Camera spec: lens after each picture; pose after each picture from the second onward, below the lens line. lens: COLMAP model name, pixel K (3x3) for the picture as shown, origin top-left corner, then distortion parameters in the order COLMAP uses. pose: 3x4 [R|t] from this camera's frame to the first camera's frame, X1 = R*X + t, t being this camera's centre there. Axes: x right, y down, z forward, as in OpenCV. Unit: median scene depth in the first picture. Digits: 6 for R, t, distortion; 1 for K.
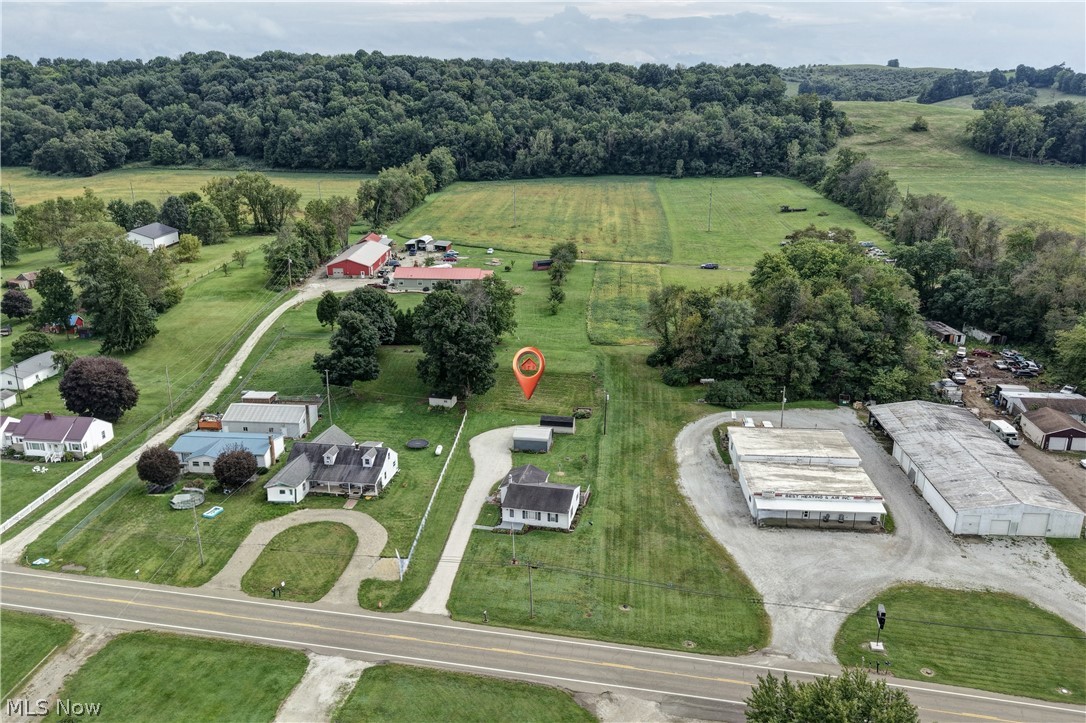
lens RADIAL K [[876.3, 0, 543.0], [0, 876.3, 406.9], [0, 0, 1]] dist [0.082923, -0.182078]
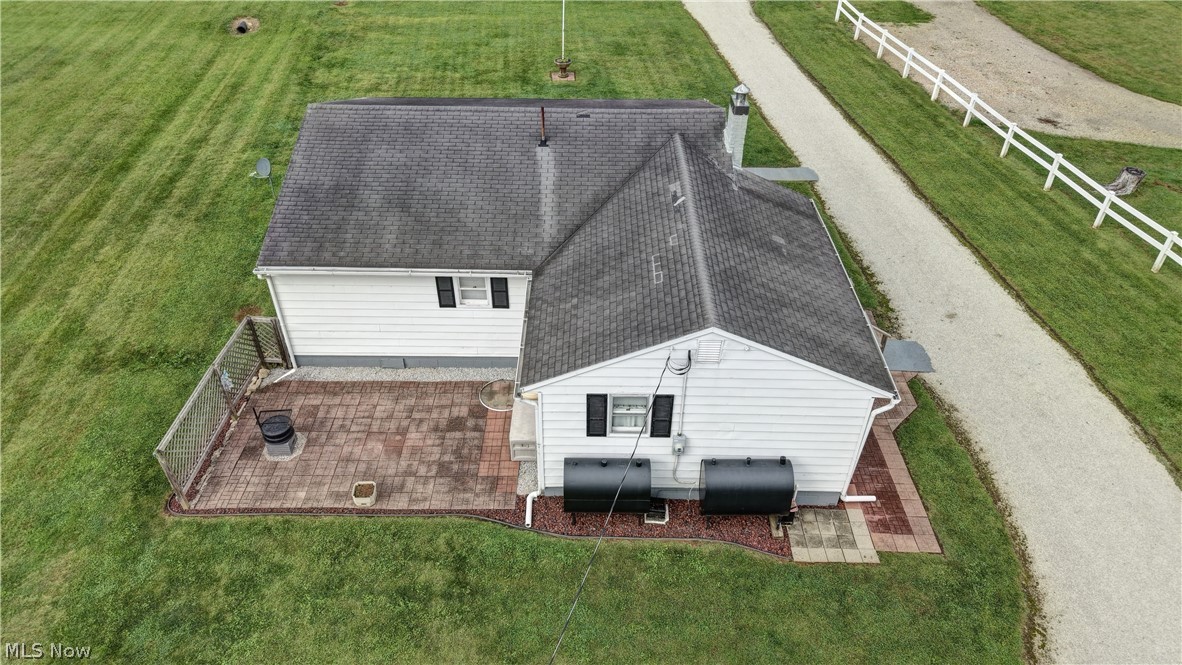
lens RADIAL K [[794.3, 0, 587.8], [0, 794.3, 329.1], [0, 0, 1]] dist [0.002754, 0.005154]
pose [[-0.978661, 0.122572, -0.164918, 0.013991], [-0.074522, 0.536231, 0.840775, -0.009249], [0.191489, 0.835124, -0.515654, 1.048200]]
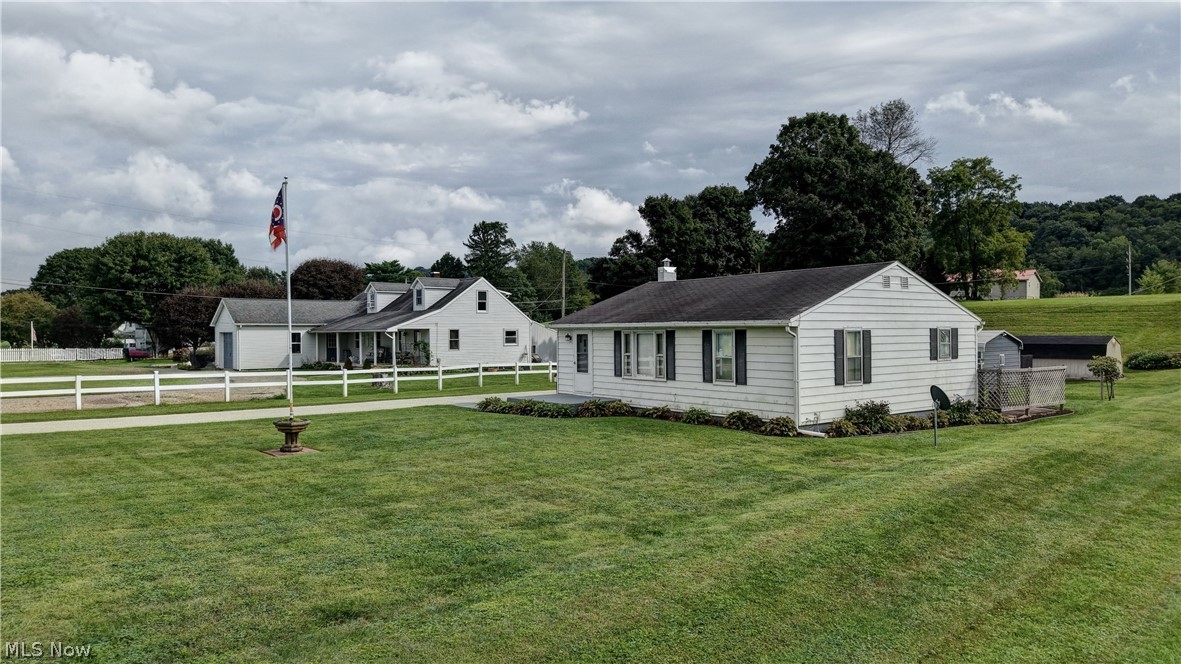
lens RADIAL K [[791.1, 0, 577.4], [0, 791.1, 325.6], [0, 0, 1]] dist [0.043193, -0.058682]
pose [[0.765181, -0.010825, -0.643724, 0.085855], [-0.220626, 0.934909, -0.277975, 0.158099], [0.604833, 0.354724, 0.712986, 0.791532]]
